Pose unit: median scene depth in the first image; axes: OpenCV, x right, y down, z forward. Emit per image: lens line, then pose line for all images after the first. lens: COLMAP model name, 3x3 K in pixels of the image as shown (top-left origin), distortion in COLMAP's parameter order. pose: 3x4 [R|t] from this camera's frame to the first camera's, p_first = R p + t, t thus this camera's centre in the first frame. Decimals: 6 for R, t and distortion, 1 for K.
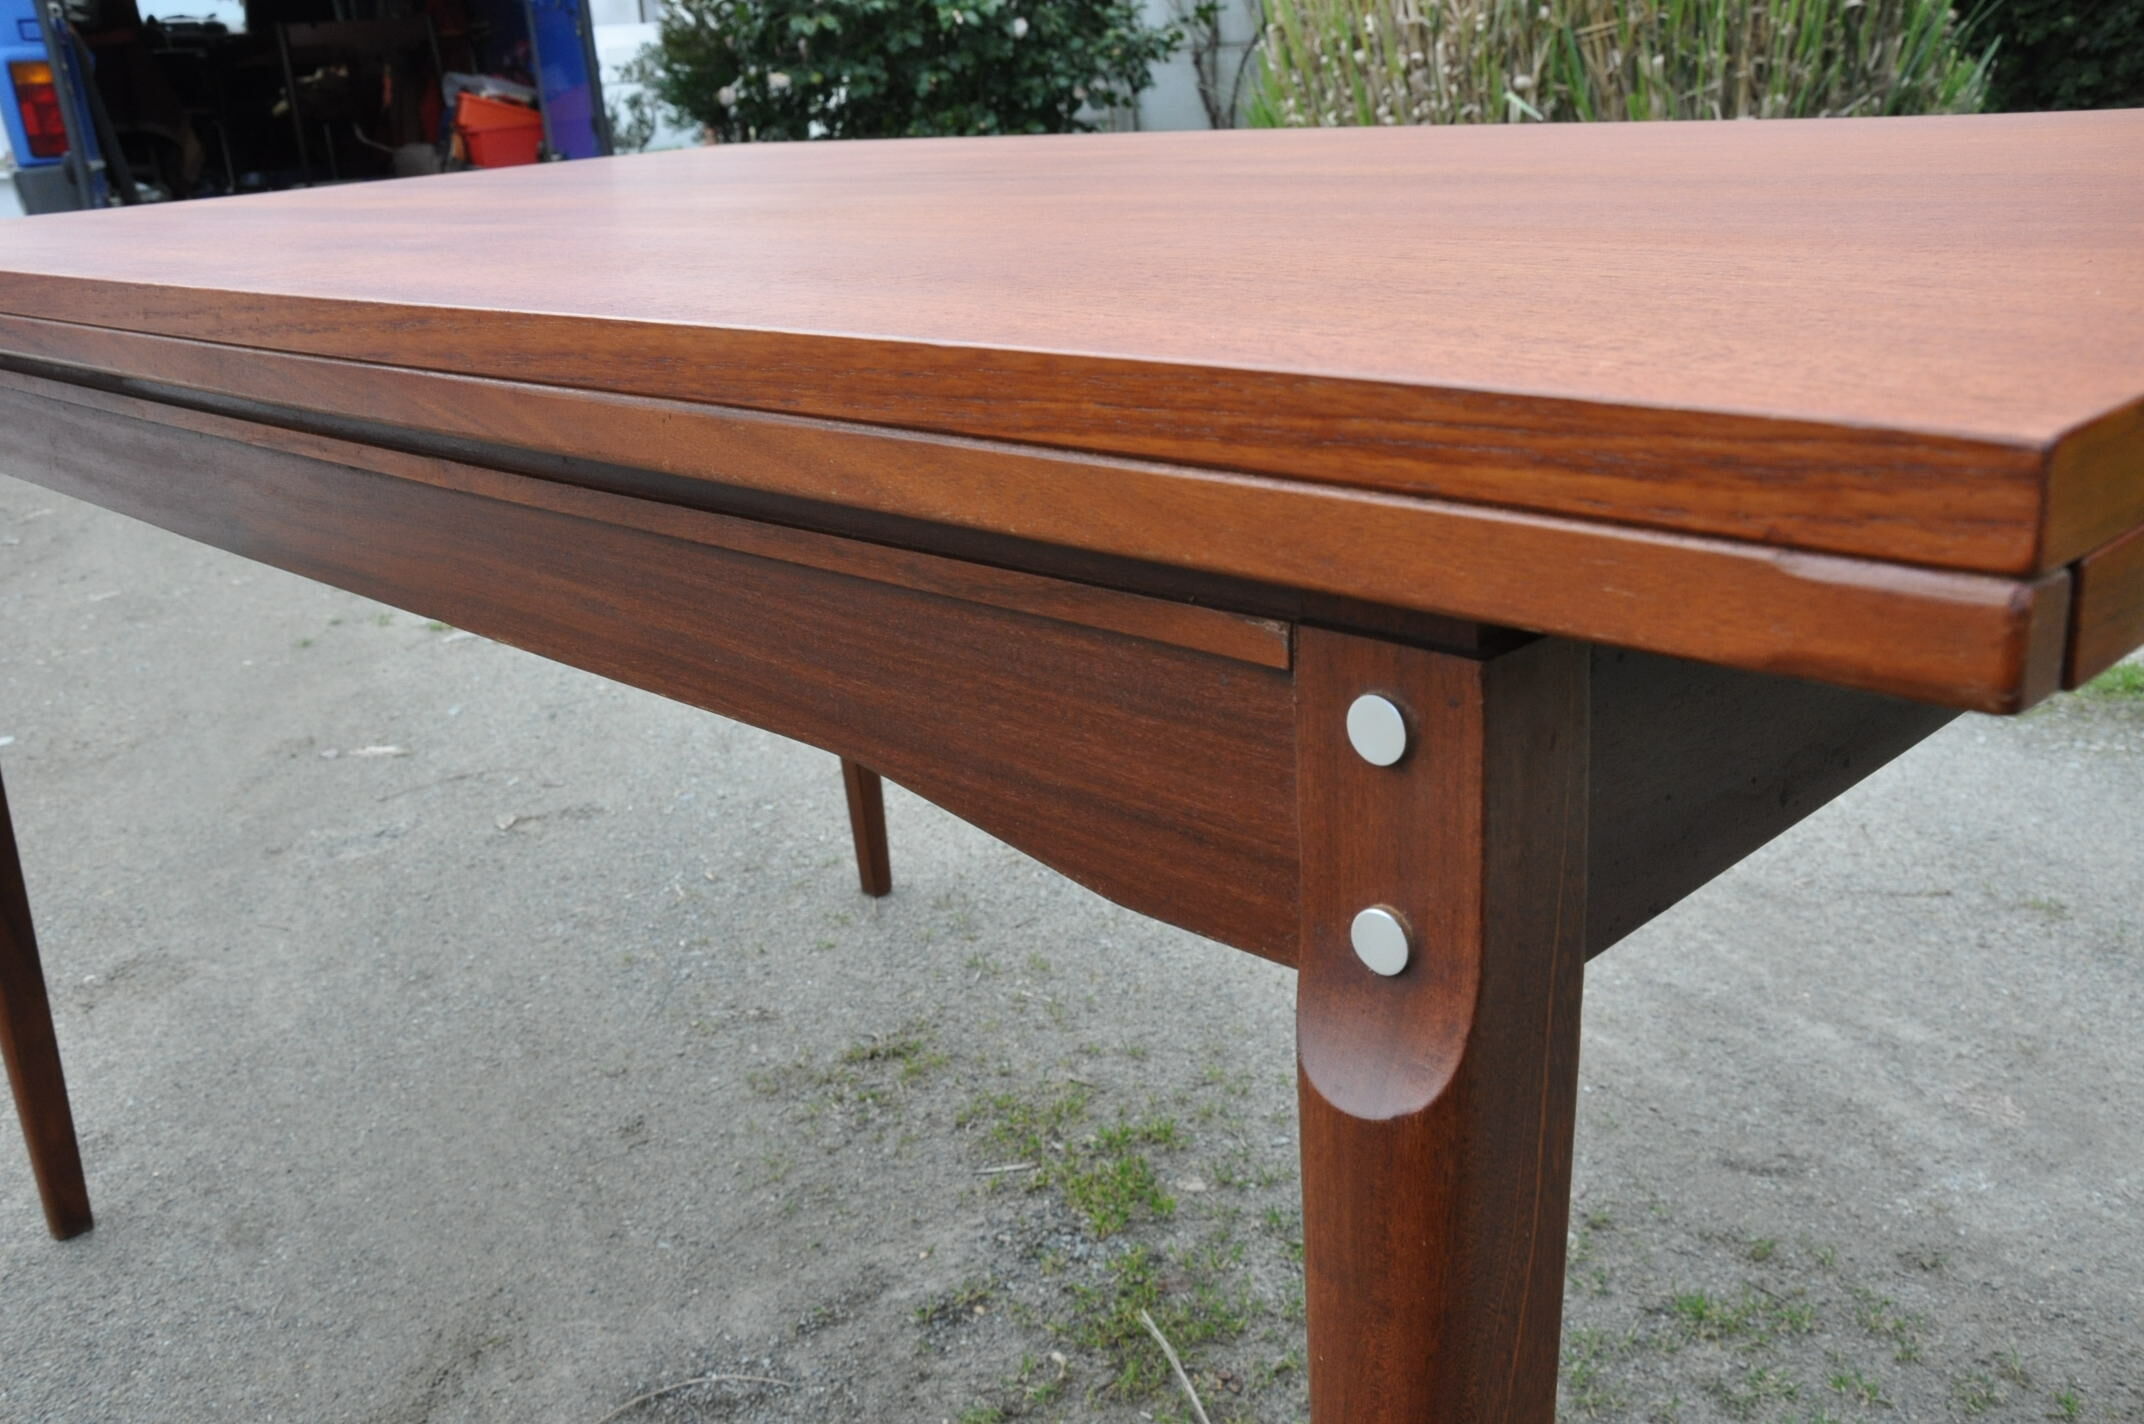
lens RADIAL K [[1940.4, 0, 1076.1], [0, 1940.4, 700.3], [0, 0, 1]] dist [-0.112118, 0.193212]
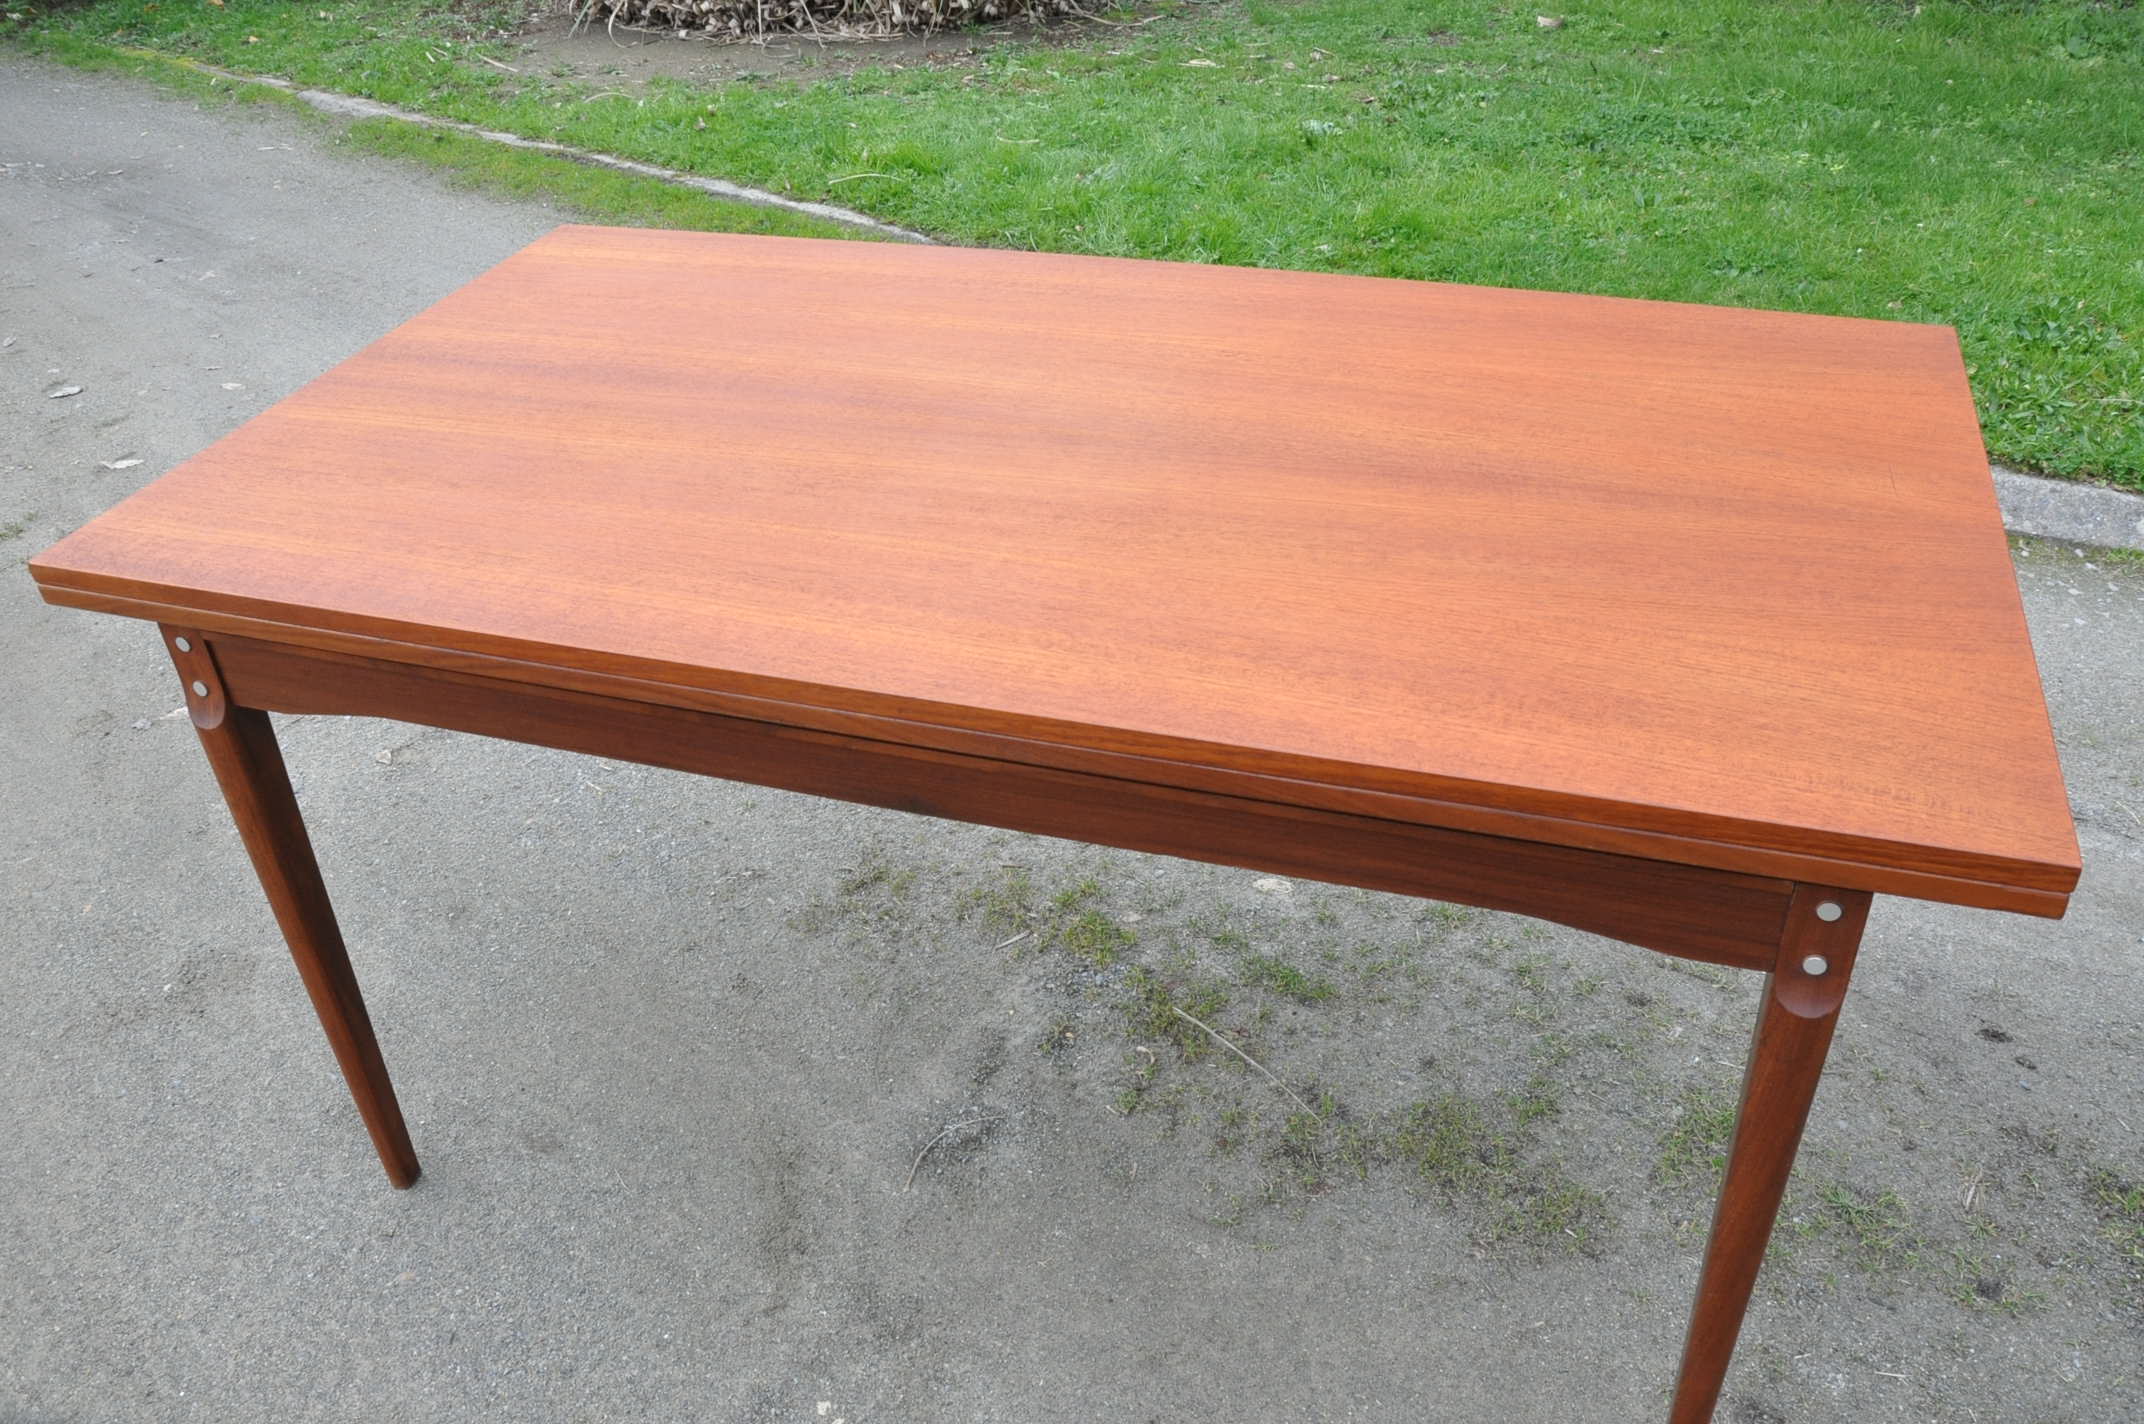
lens RADIAL K [[1735.9, 0, 1070.7], [0, 1735.9, 693.0], [0, 0, 1]] dist [-0.149673, 0.144001]
pose [[0.887128, -0.239525, 0.394502, -0.443608], [0.137199, 0.953007, 0.270100, -0.282752], [-0.440659, -0.185488, 0.878302, -0.186857]]
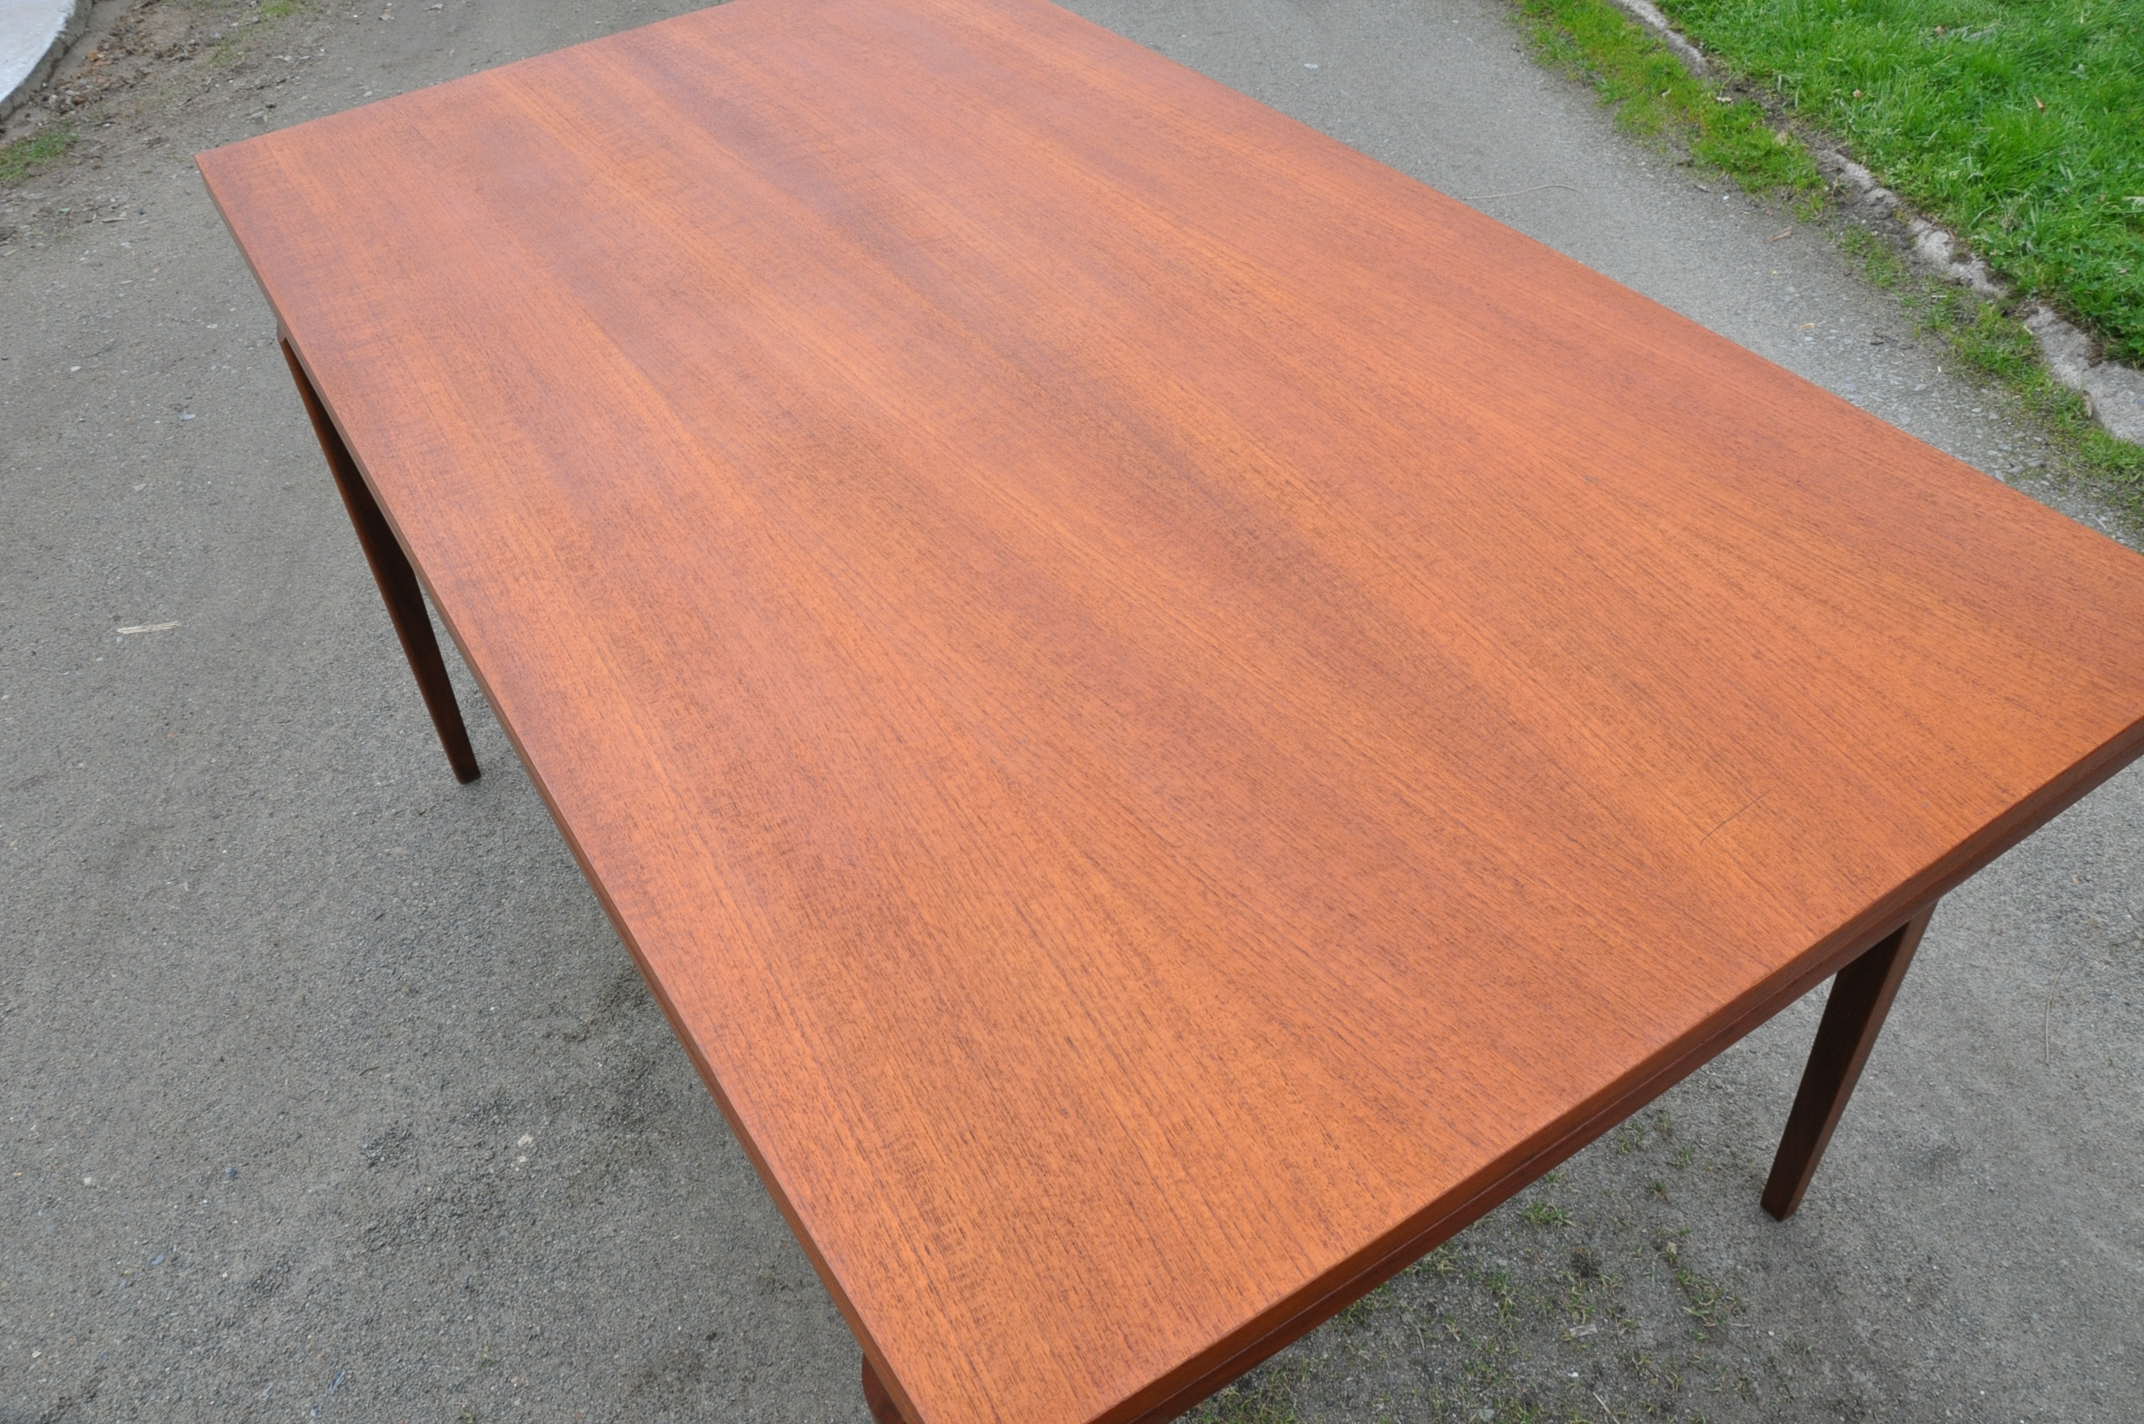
lens RADIAL K [[1717.8, 0, 1075.0], [0, 1717.8, 679.8], [0, 0, 1]] dist [-0.151582, 0.125038]
pose [[0.979944, 0.133439, -0.147999, 0.131722], [-0.064699, 0.915512, 0.397054, -0.328366], [0.188478, -0.379515, 0.905784, -0.103280]]
